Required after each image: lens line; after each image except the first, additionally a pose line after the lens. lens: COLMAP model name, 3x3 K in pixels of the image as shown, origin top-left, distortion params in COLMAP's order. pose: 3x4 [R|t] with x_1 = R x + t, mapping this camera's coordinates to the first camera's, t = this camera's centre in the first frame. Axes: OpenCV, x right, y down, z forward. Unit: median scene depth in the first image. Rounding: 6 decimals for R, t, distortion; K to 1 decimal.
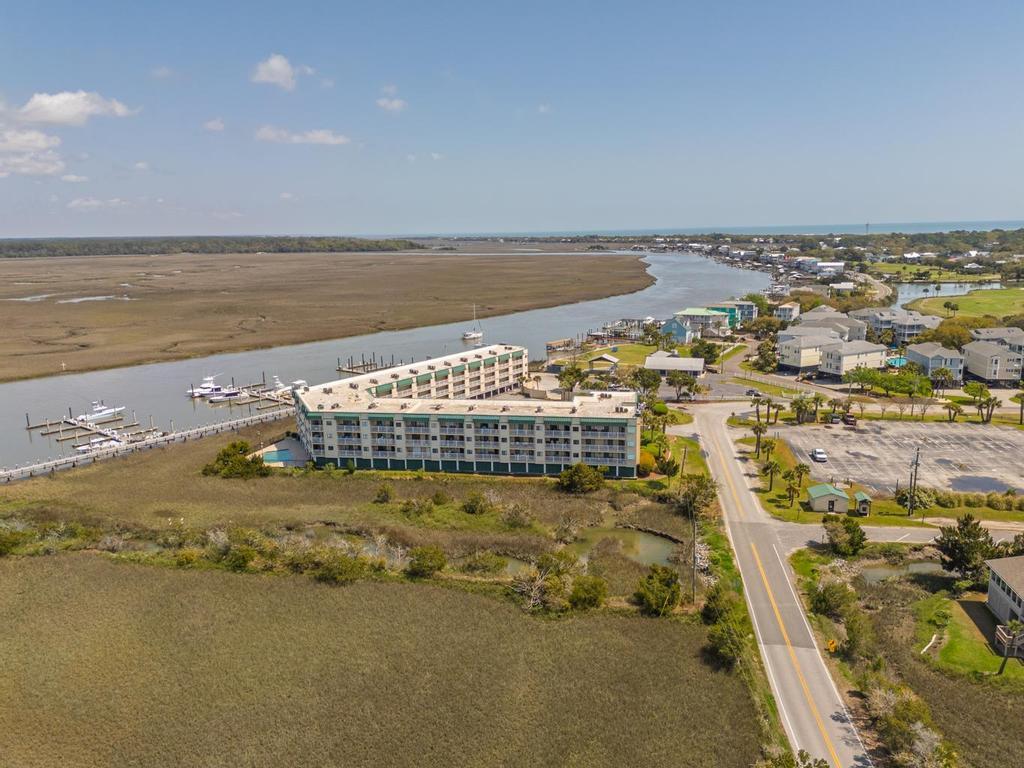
lens RADIAL K [[745.9, 0, 512.0], [0, 745.9, 384.0], [0, 0, 1]] dist [0.074009, -0.066595]
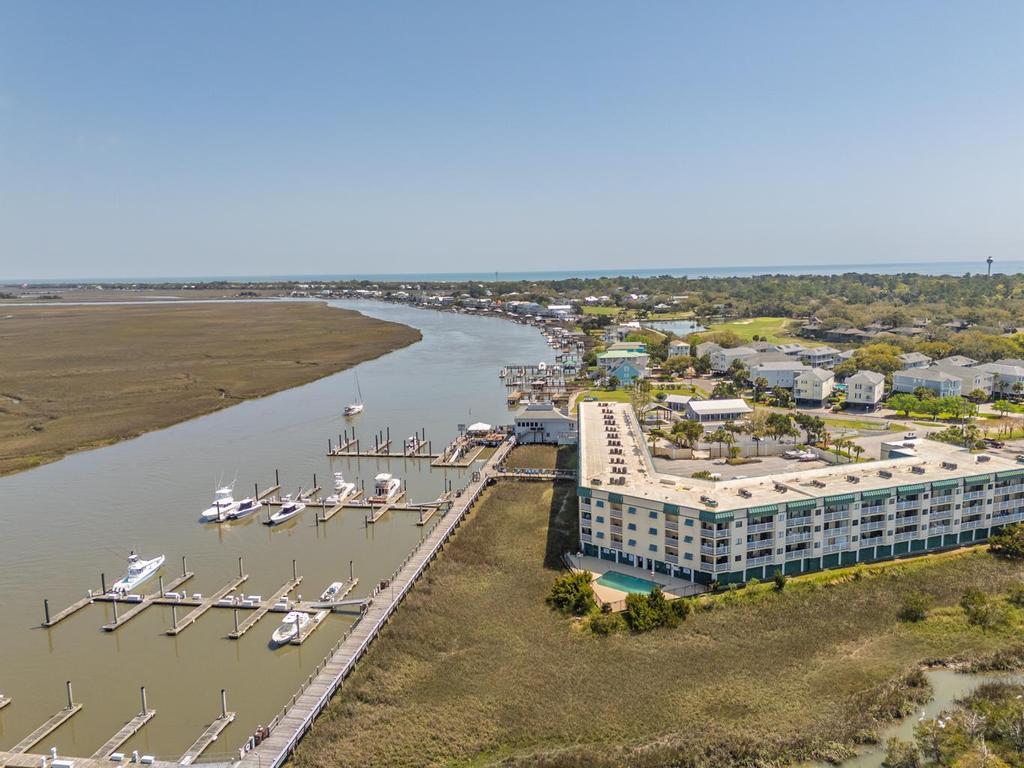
lens RADIAL K [[745.9, 0, 512.0], [0, 745.9, 384.0], [0, 0, 1]] dist [0.074009, -0.066595]
pose [[0.869405, -0.071377, 0.488917, -0.149240], [0.101055, 0.994281, -0.034544, -0.015450], [-0.483655, 0.079440, 0.871646, 0.086475]]
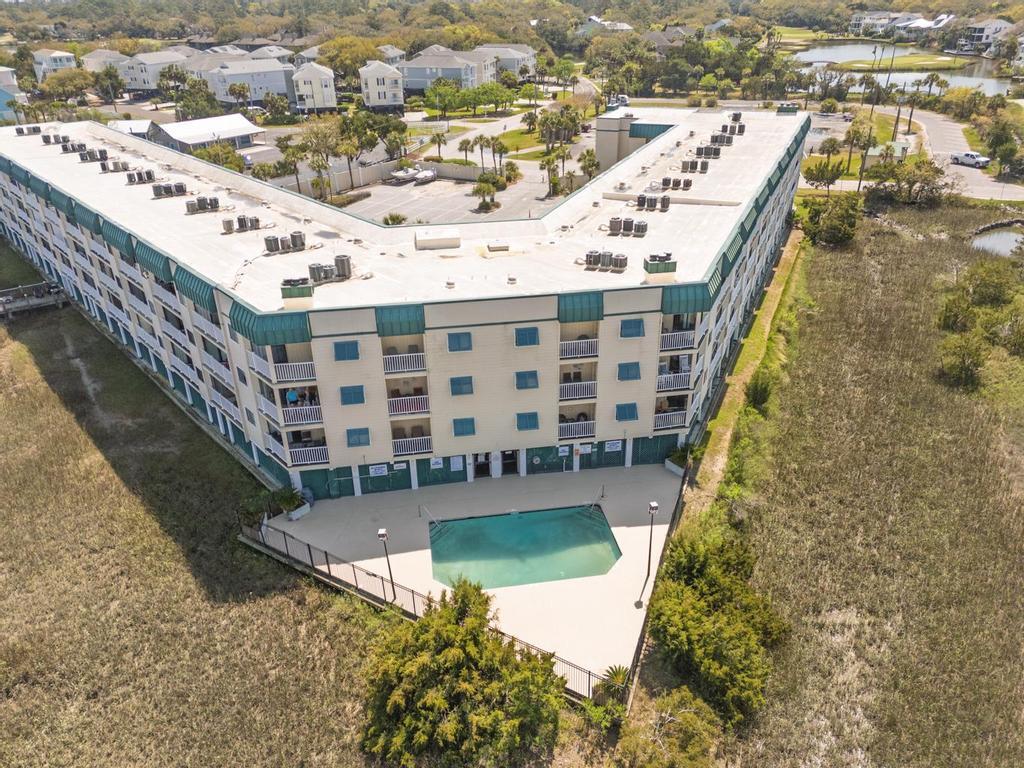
lens RADIAL K [[744.6, 0, 517.3], [0, 744.6, 385.7], [0, 0, 1]] dist [0.063537, -0.062443]
pose [[0.229675, -0.434373, 0.870959, -0.099106], [0.204794, 0.896415, 0.393064, -0.009061], [-0.951477, 0.088090, 0.294841, 0.193406]]
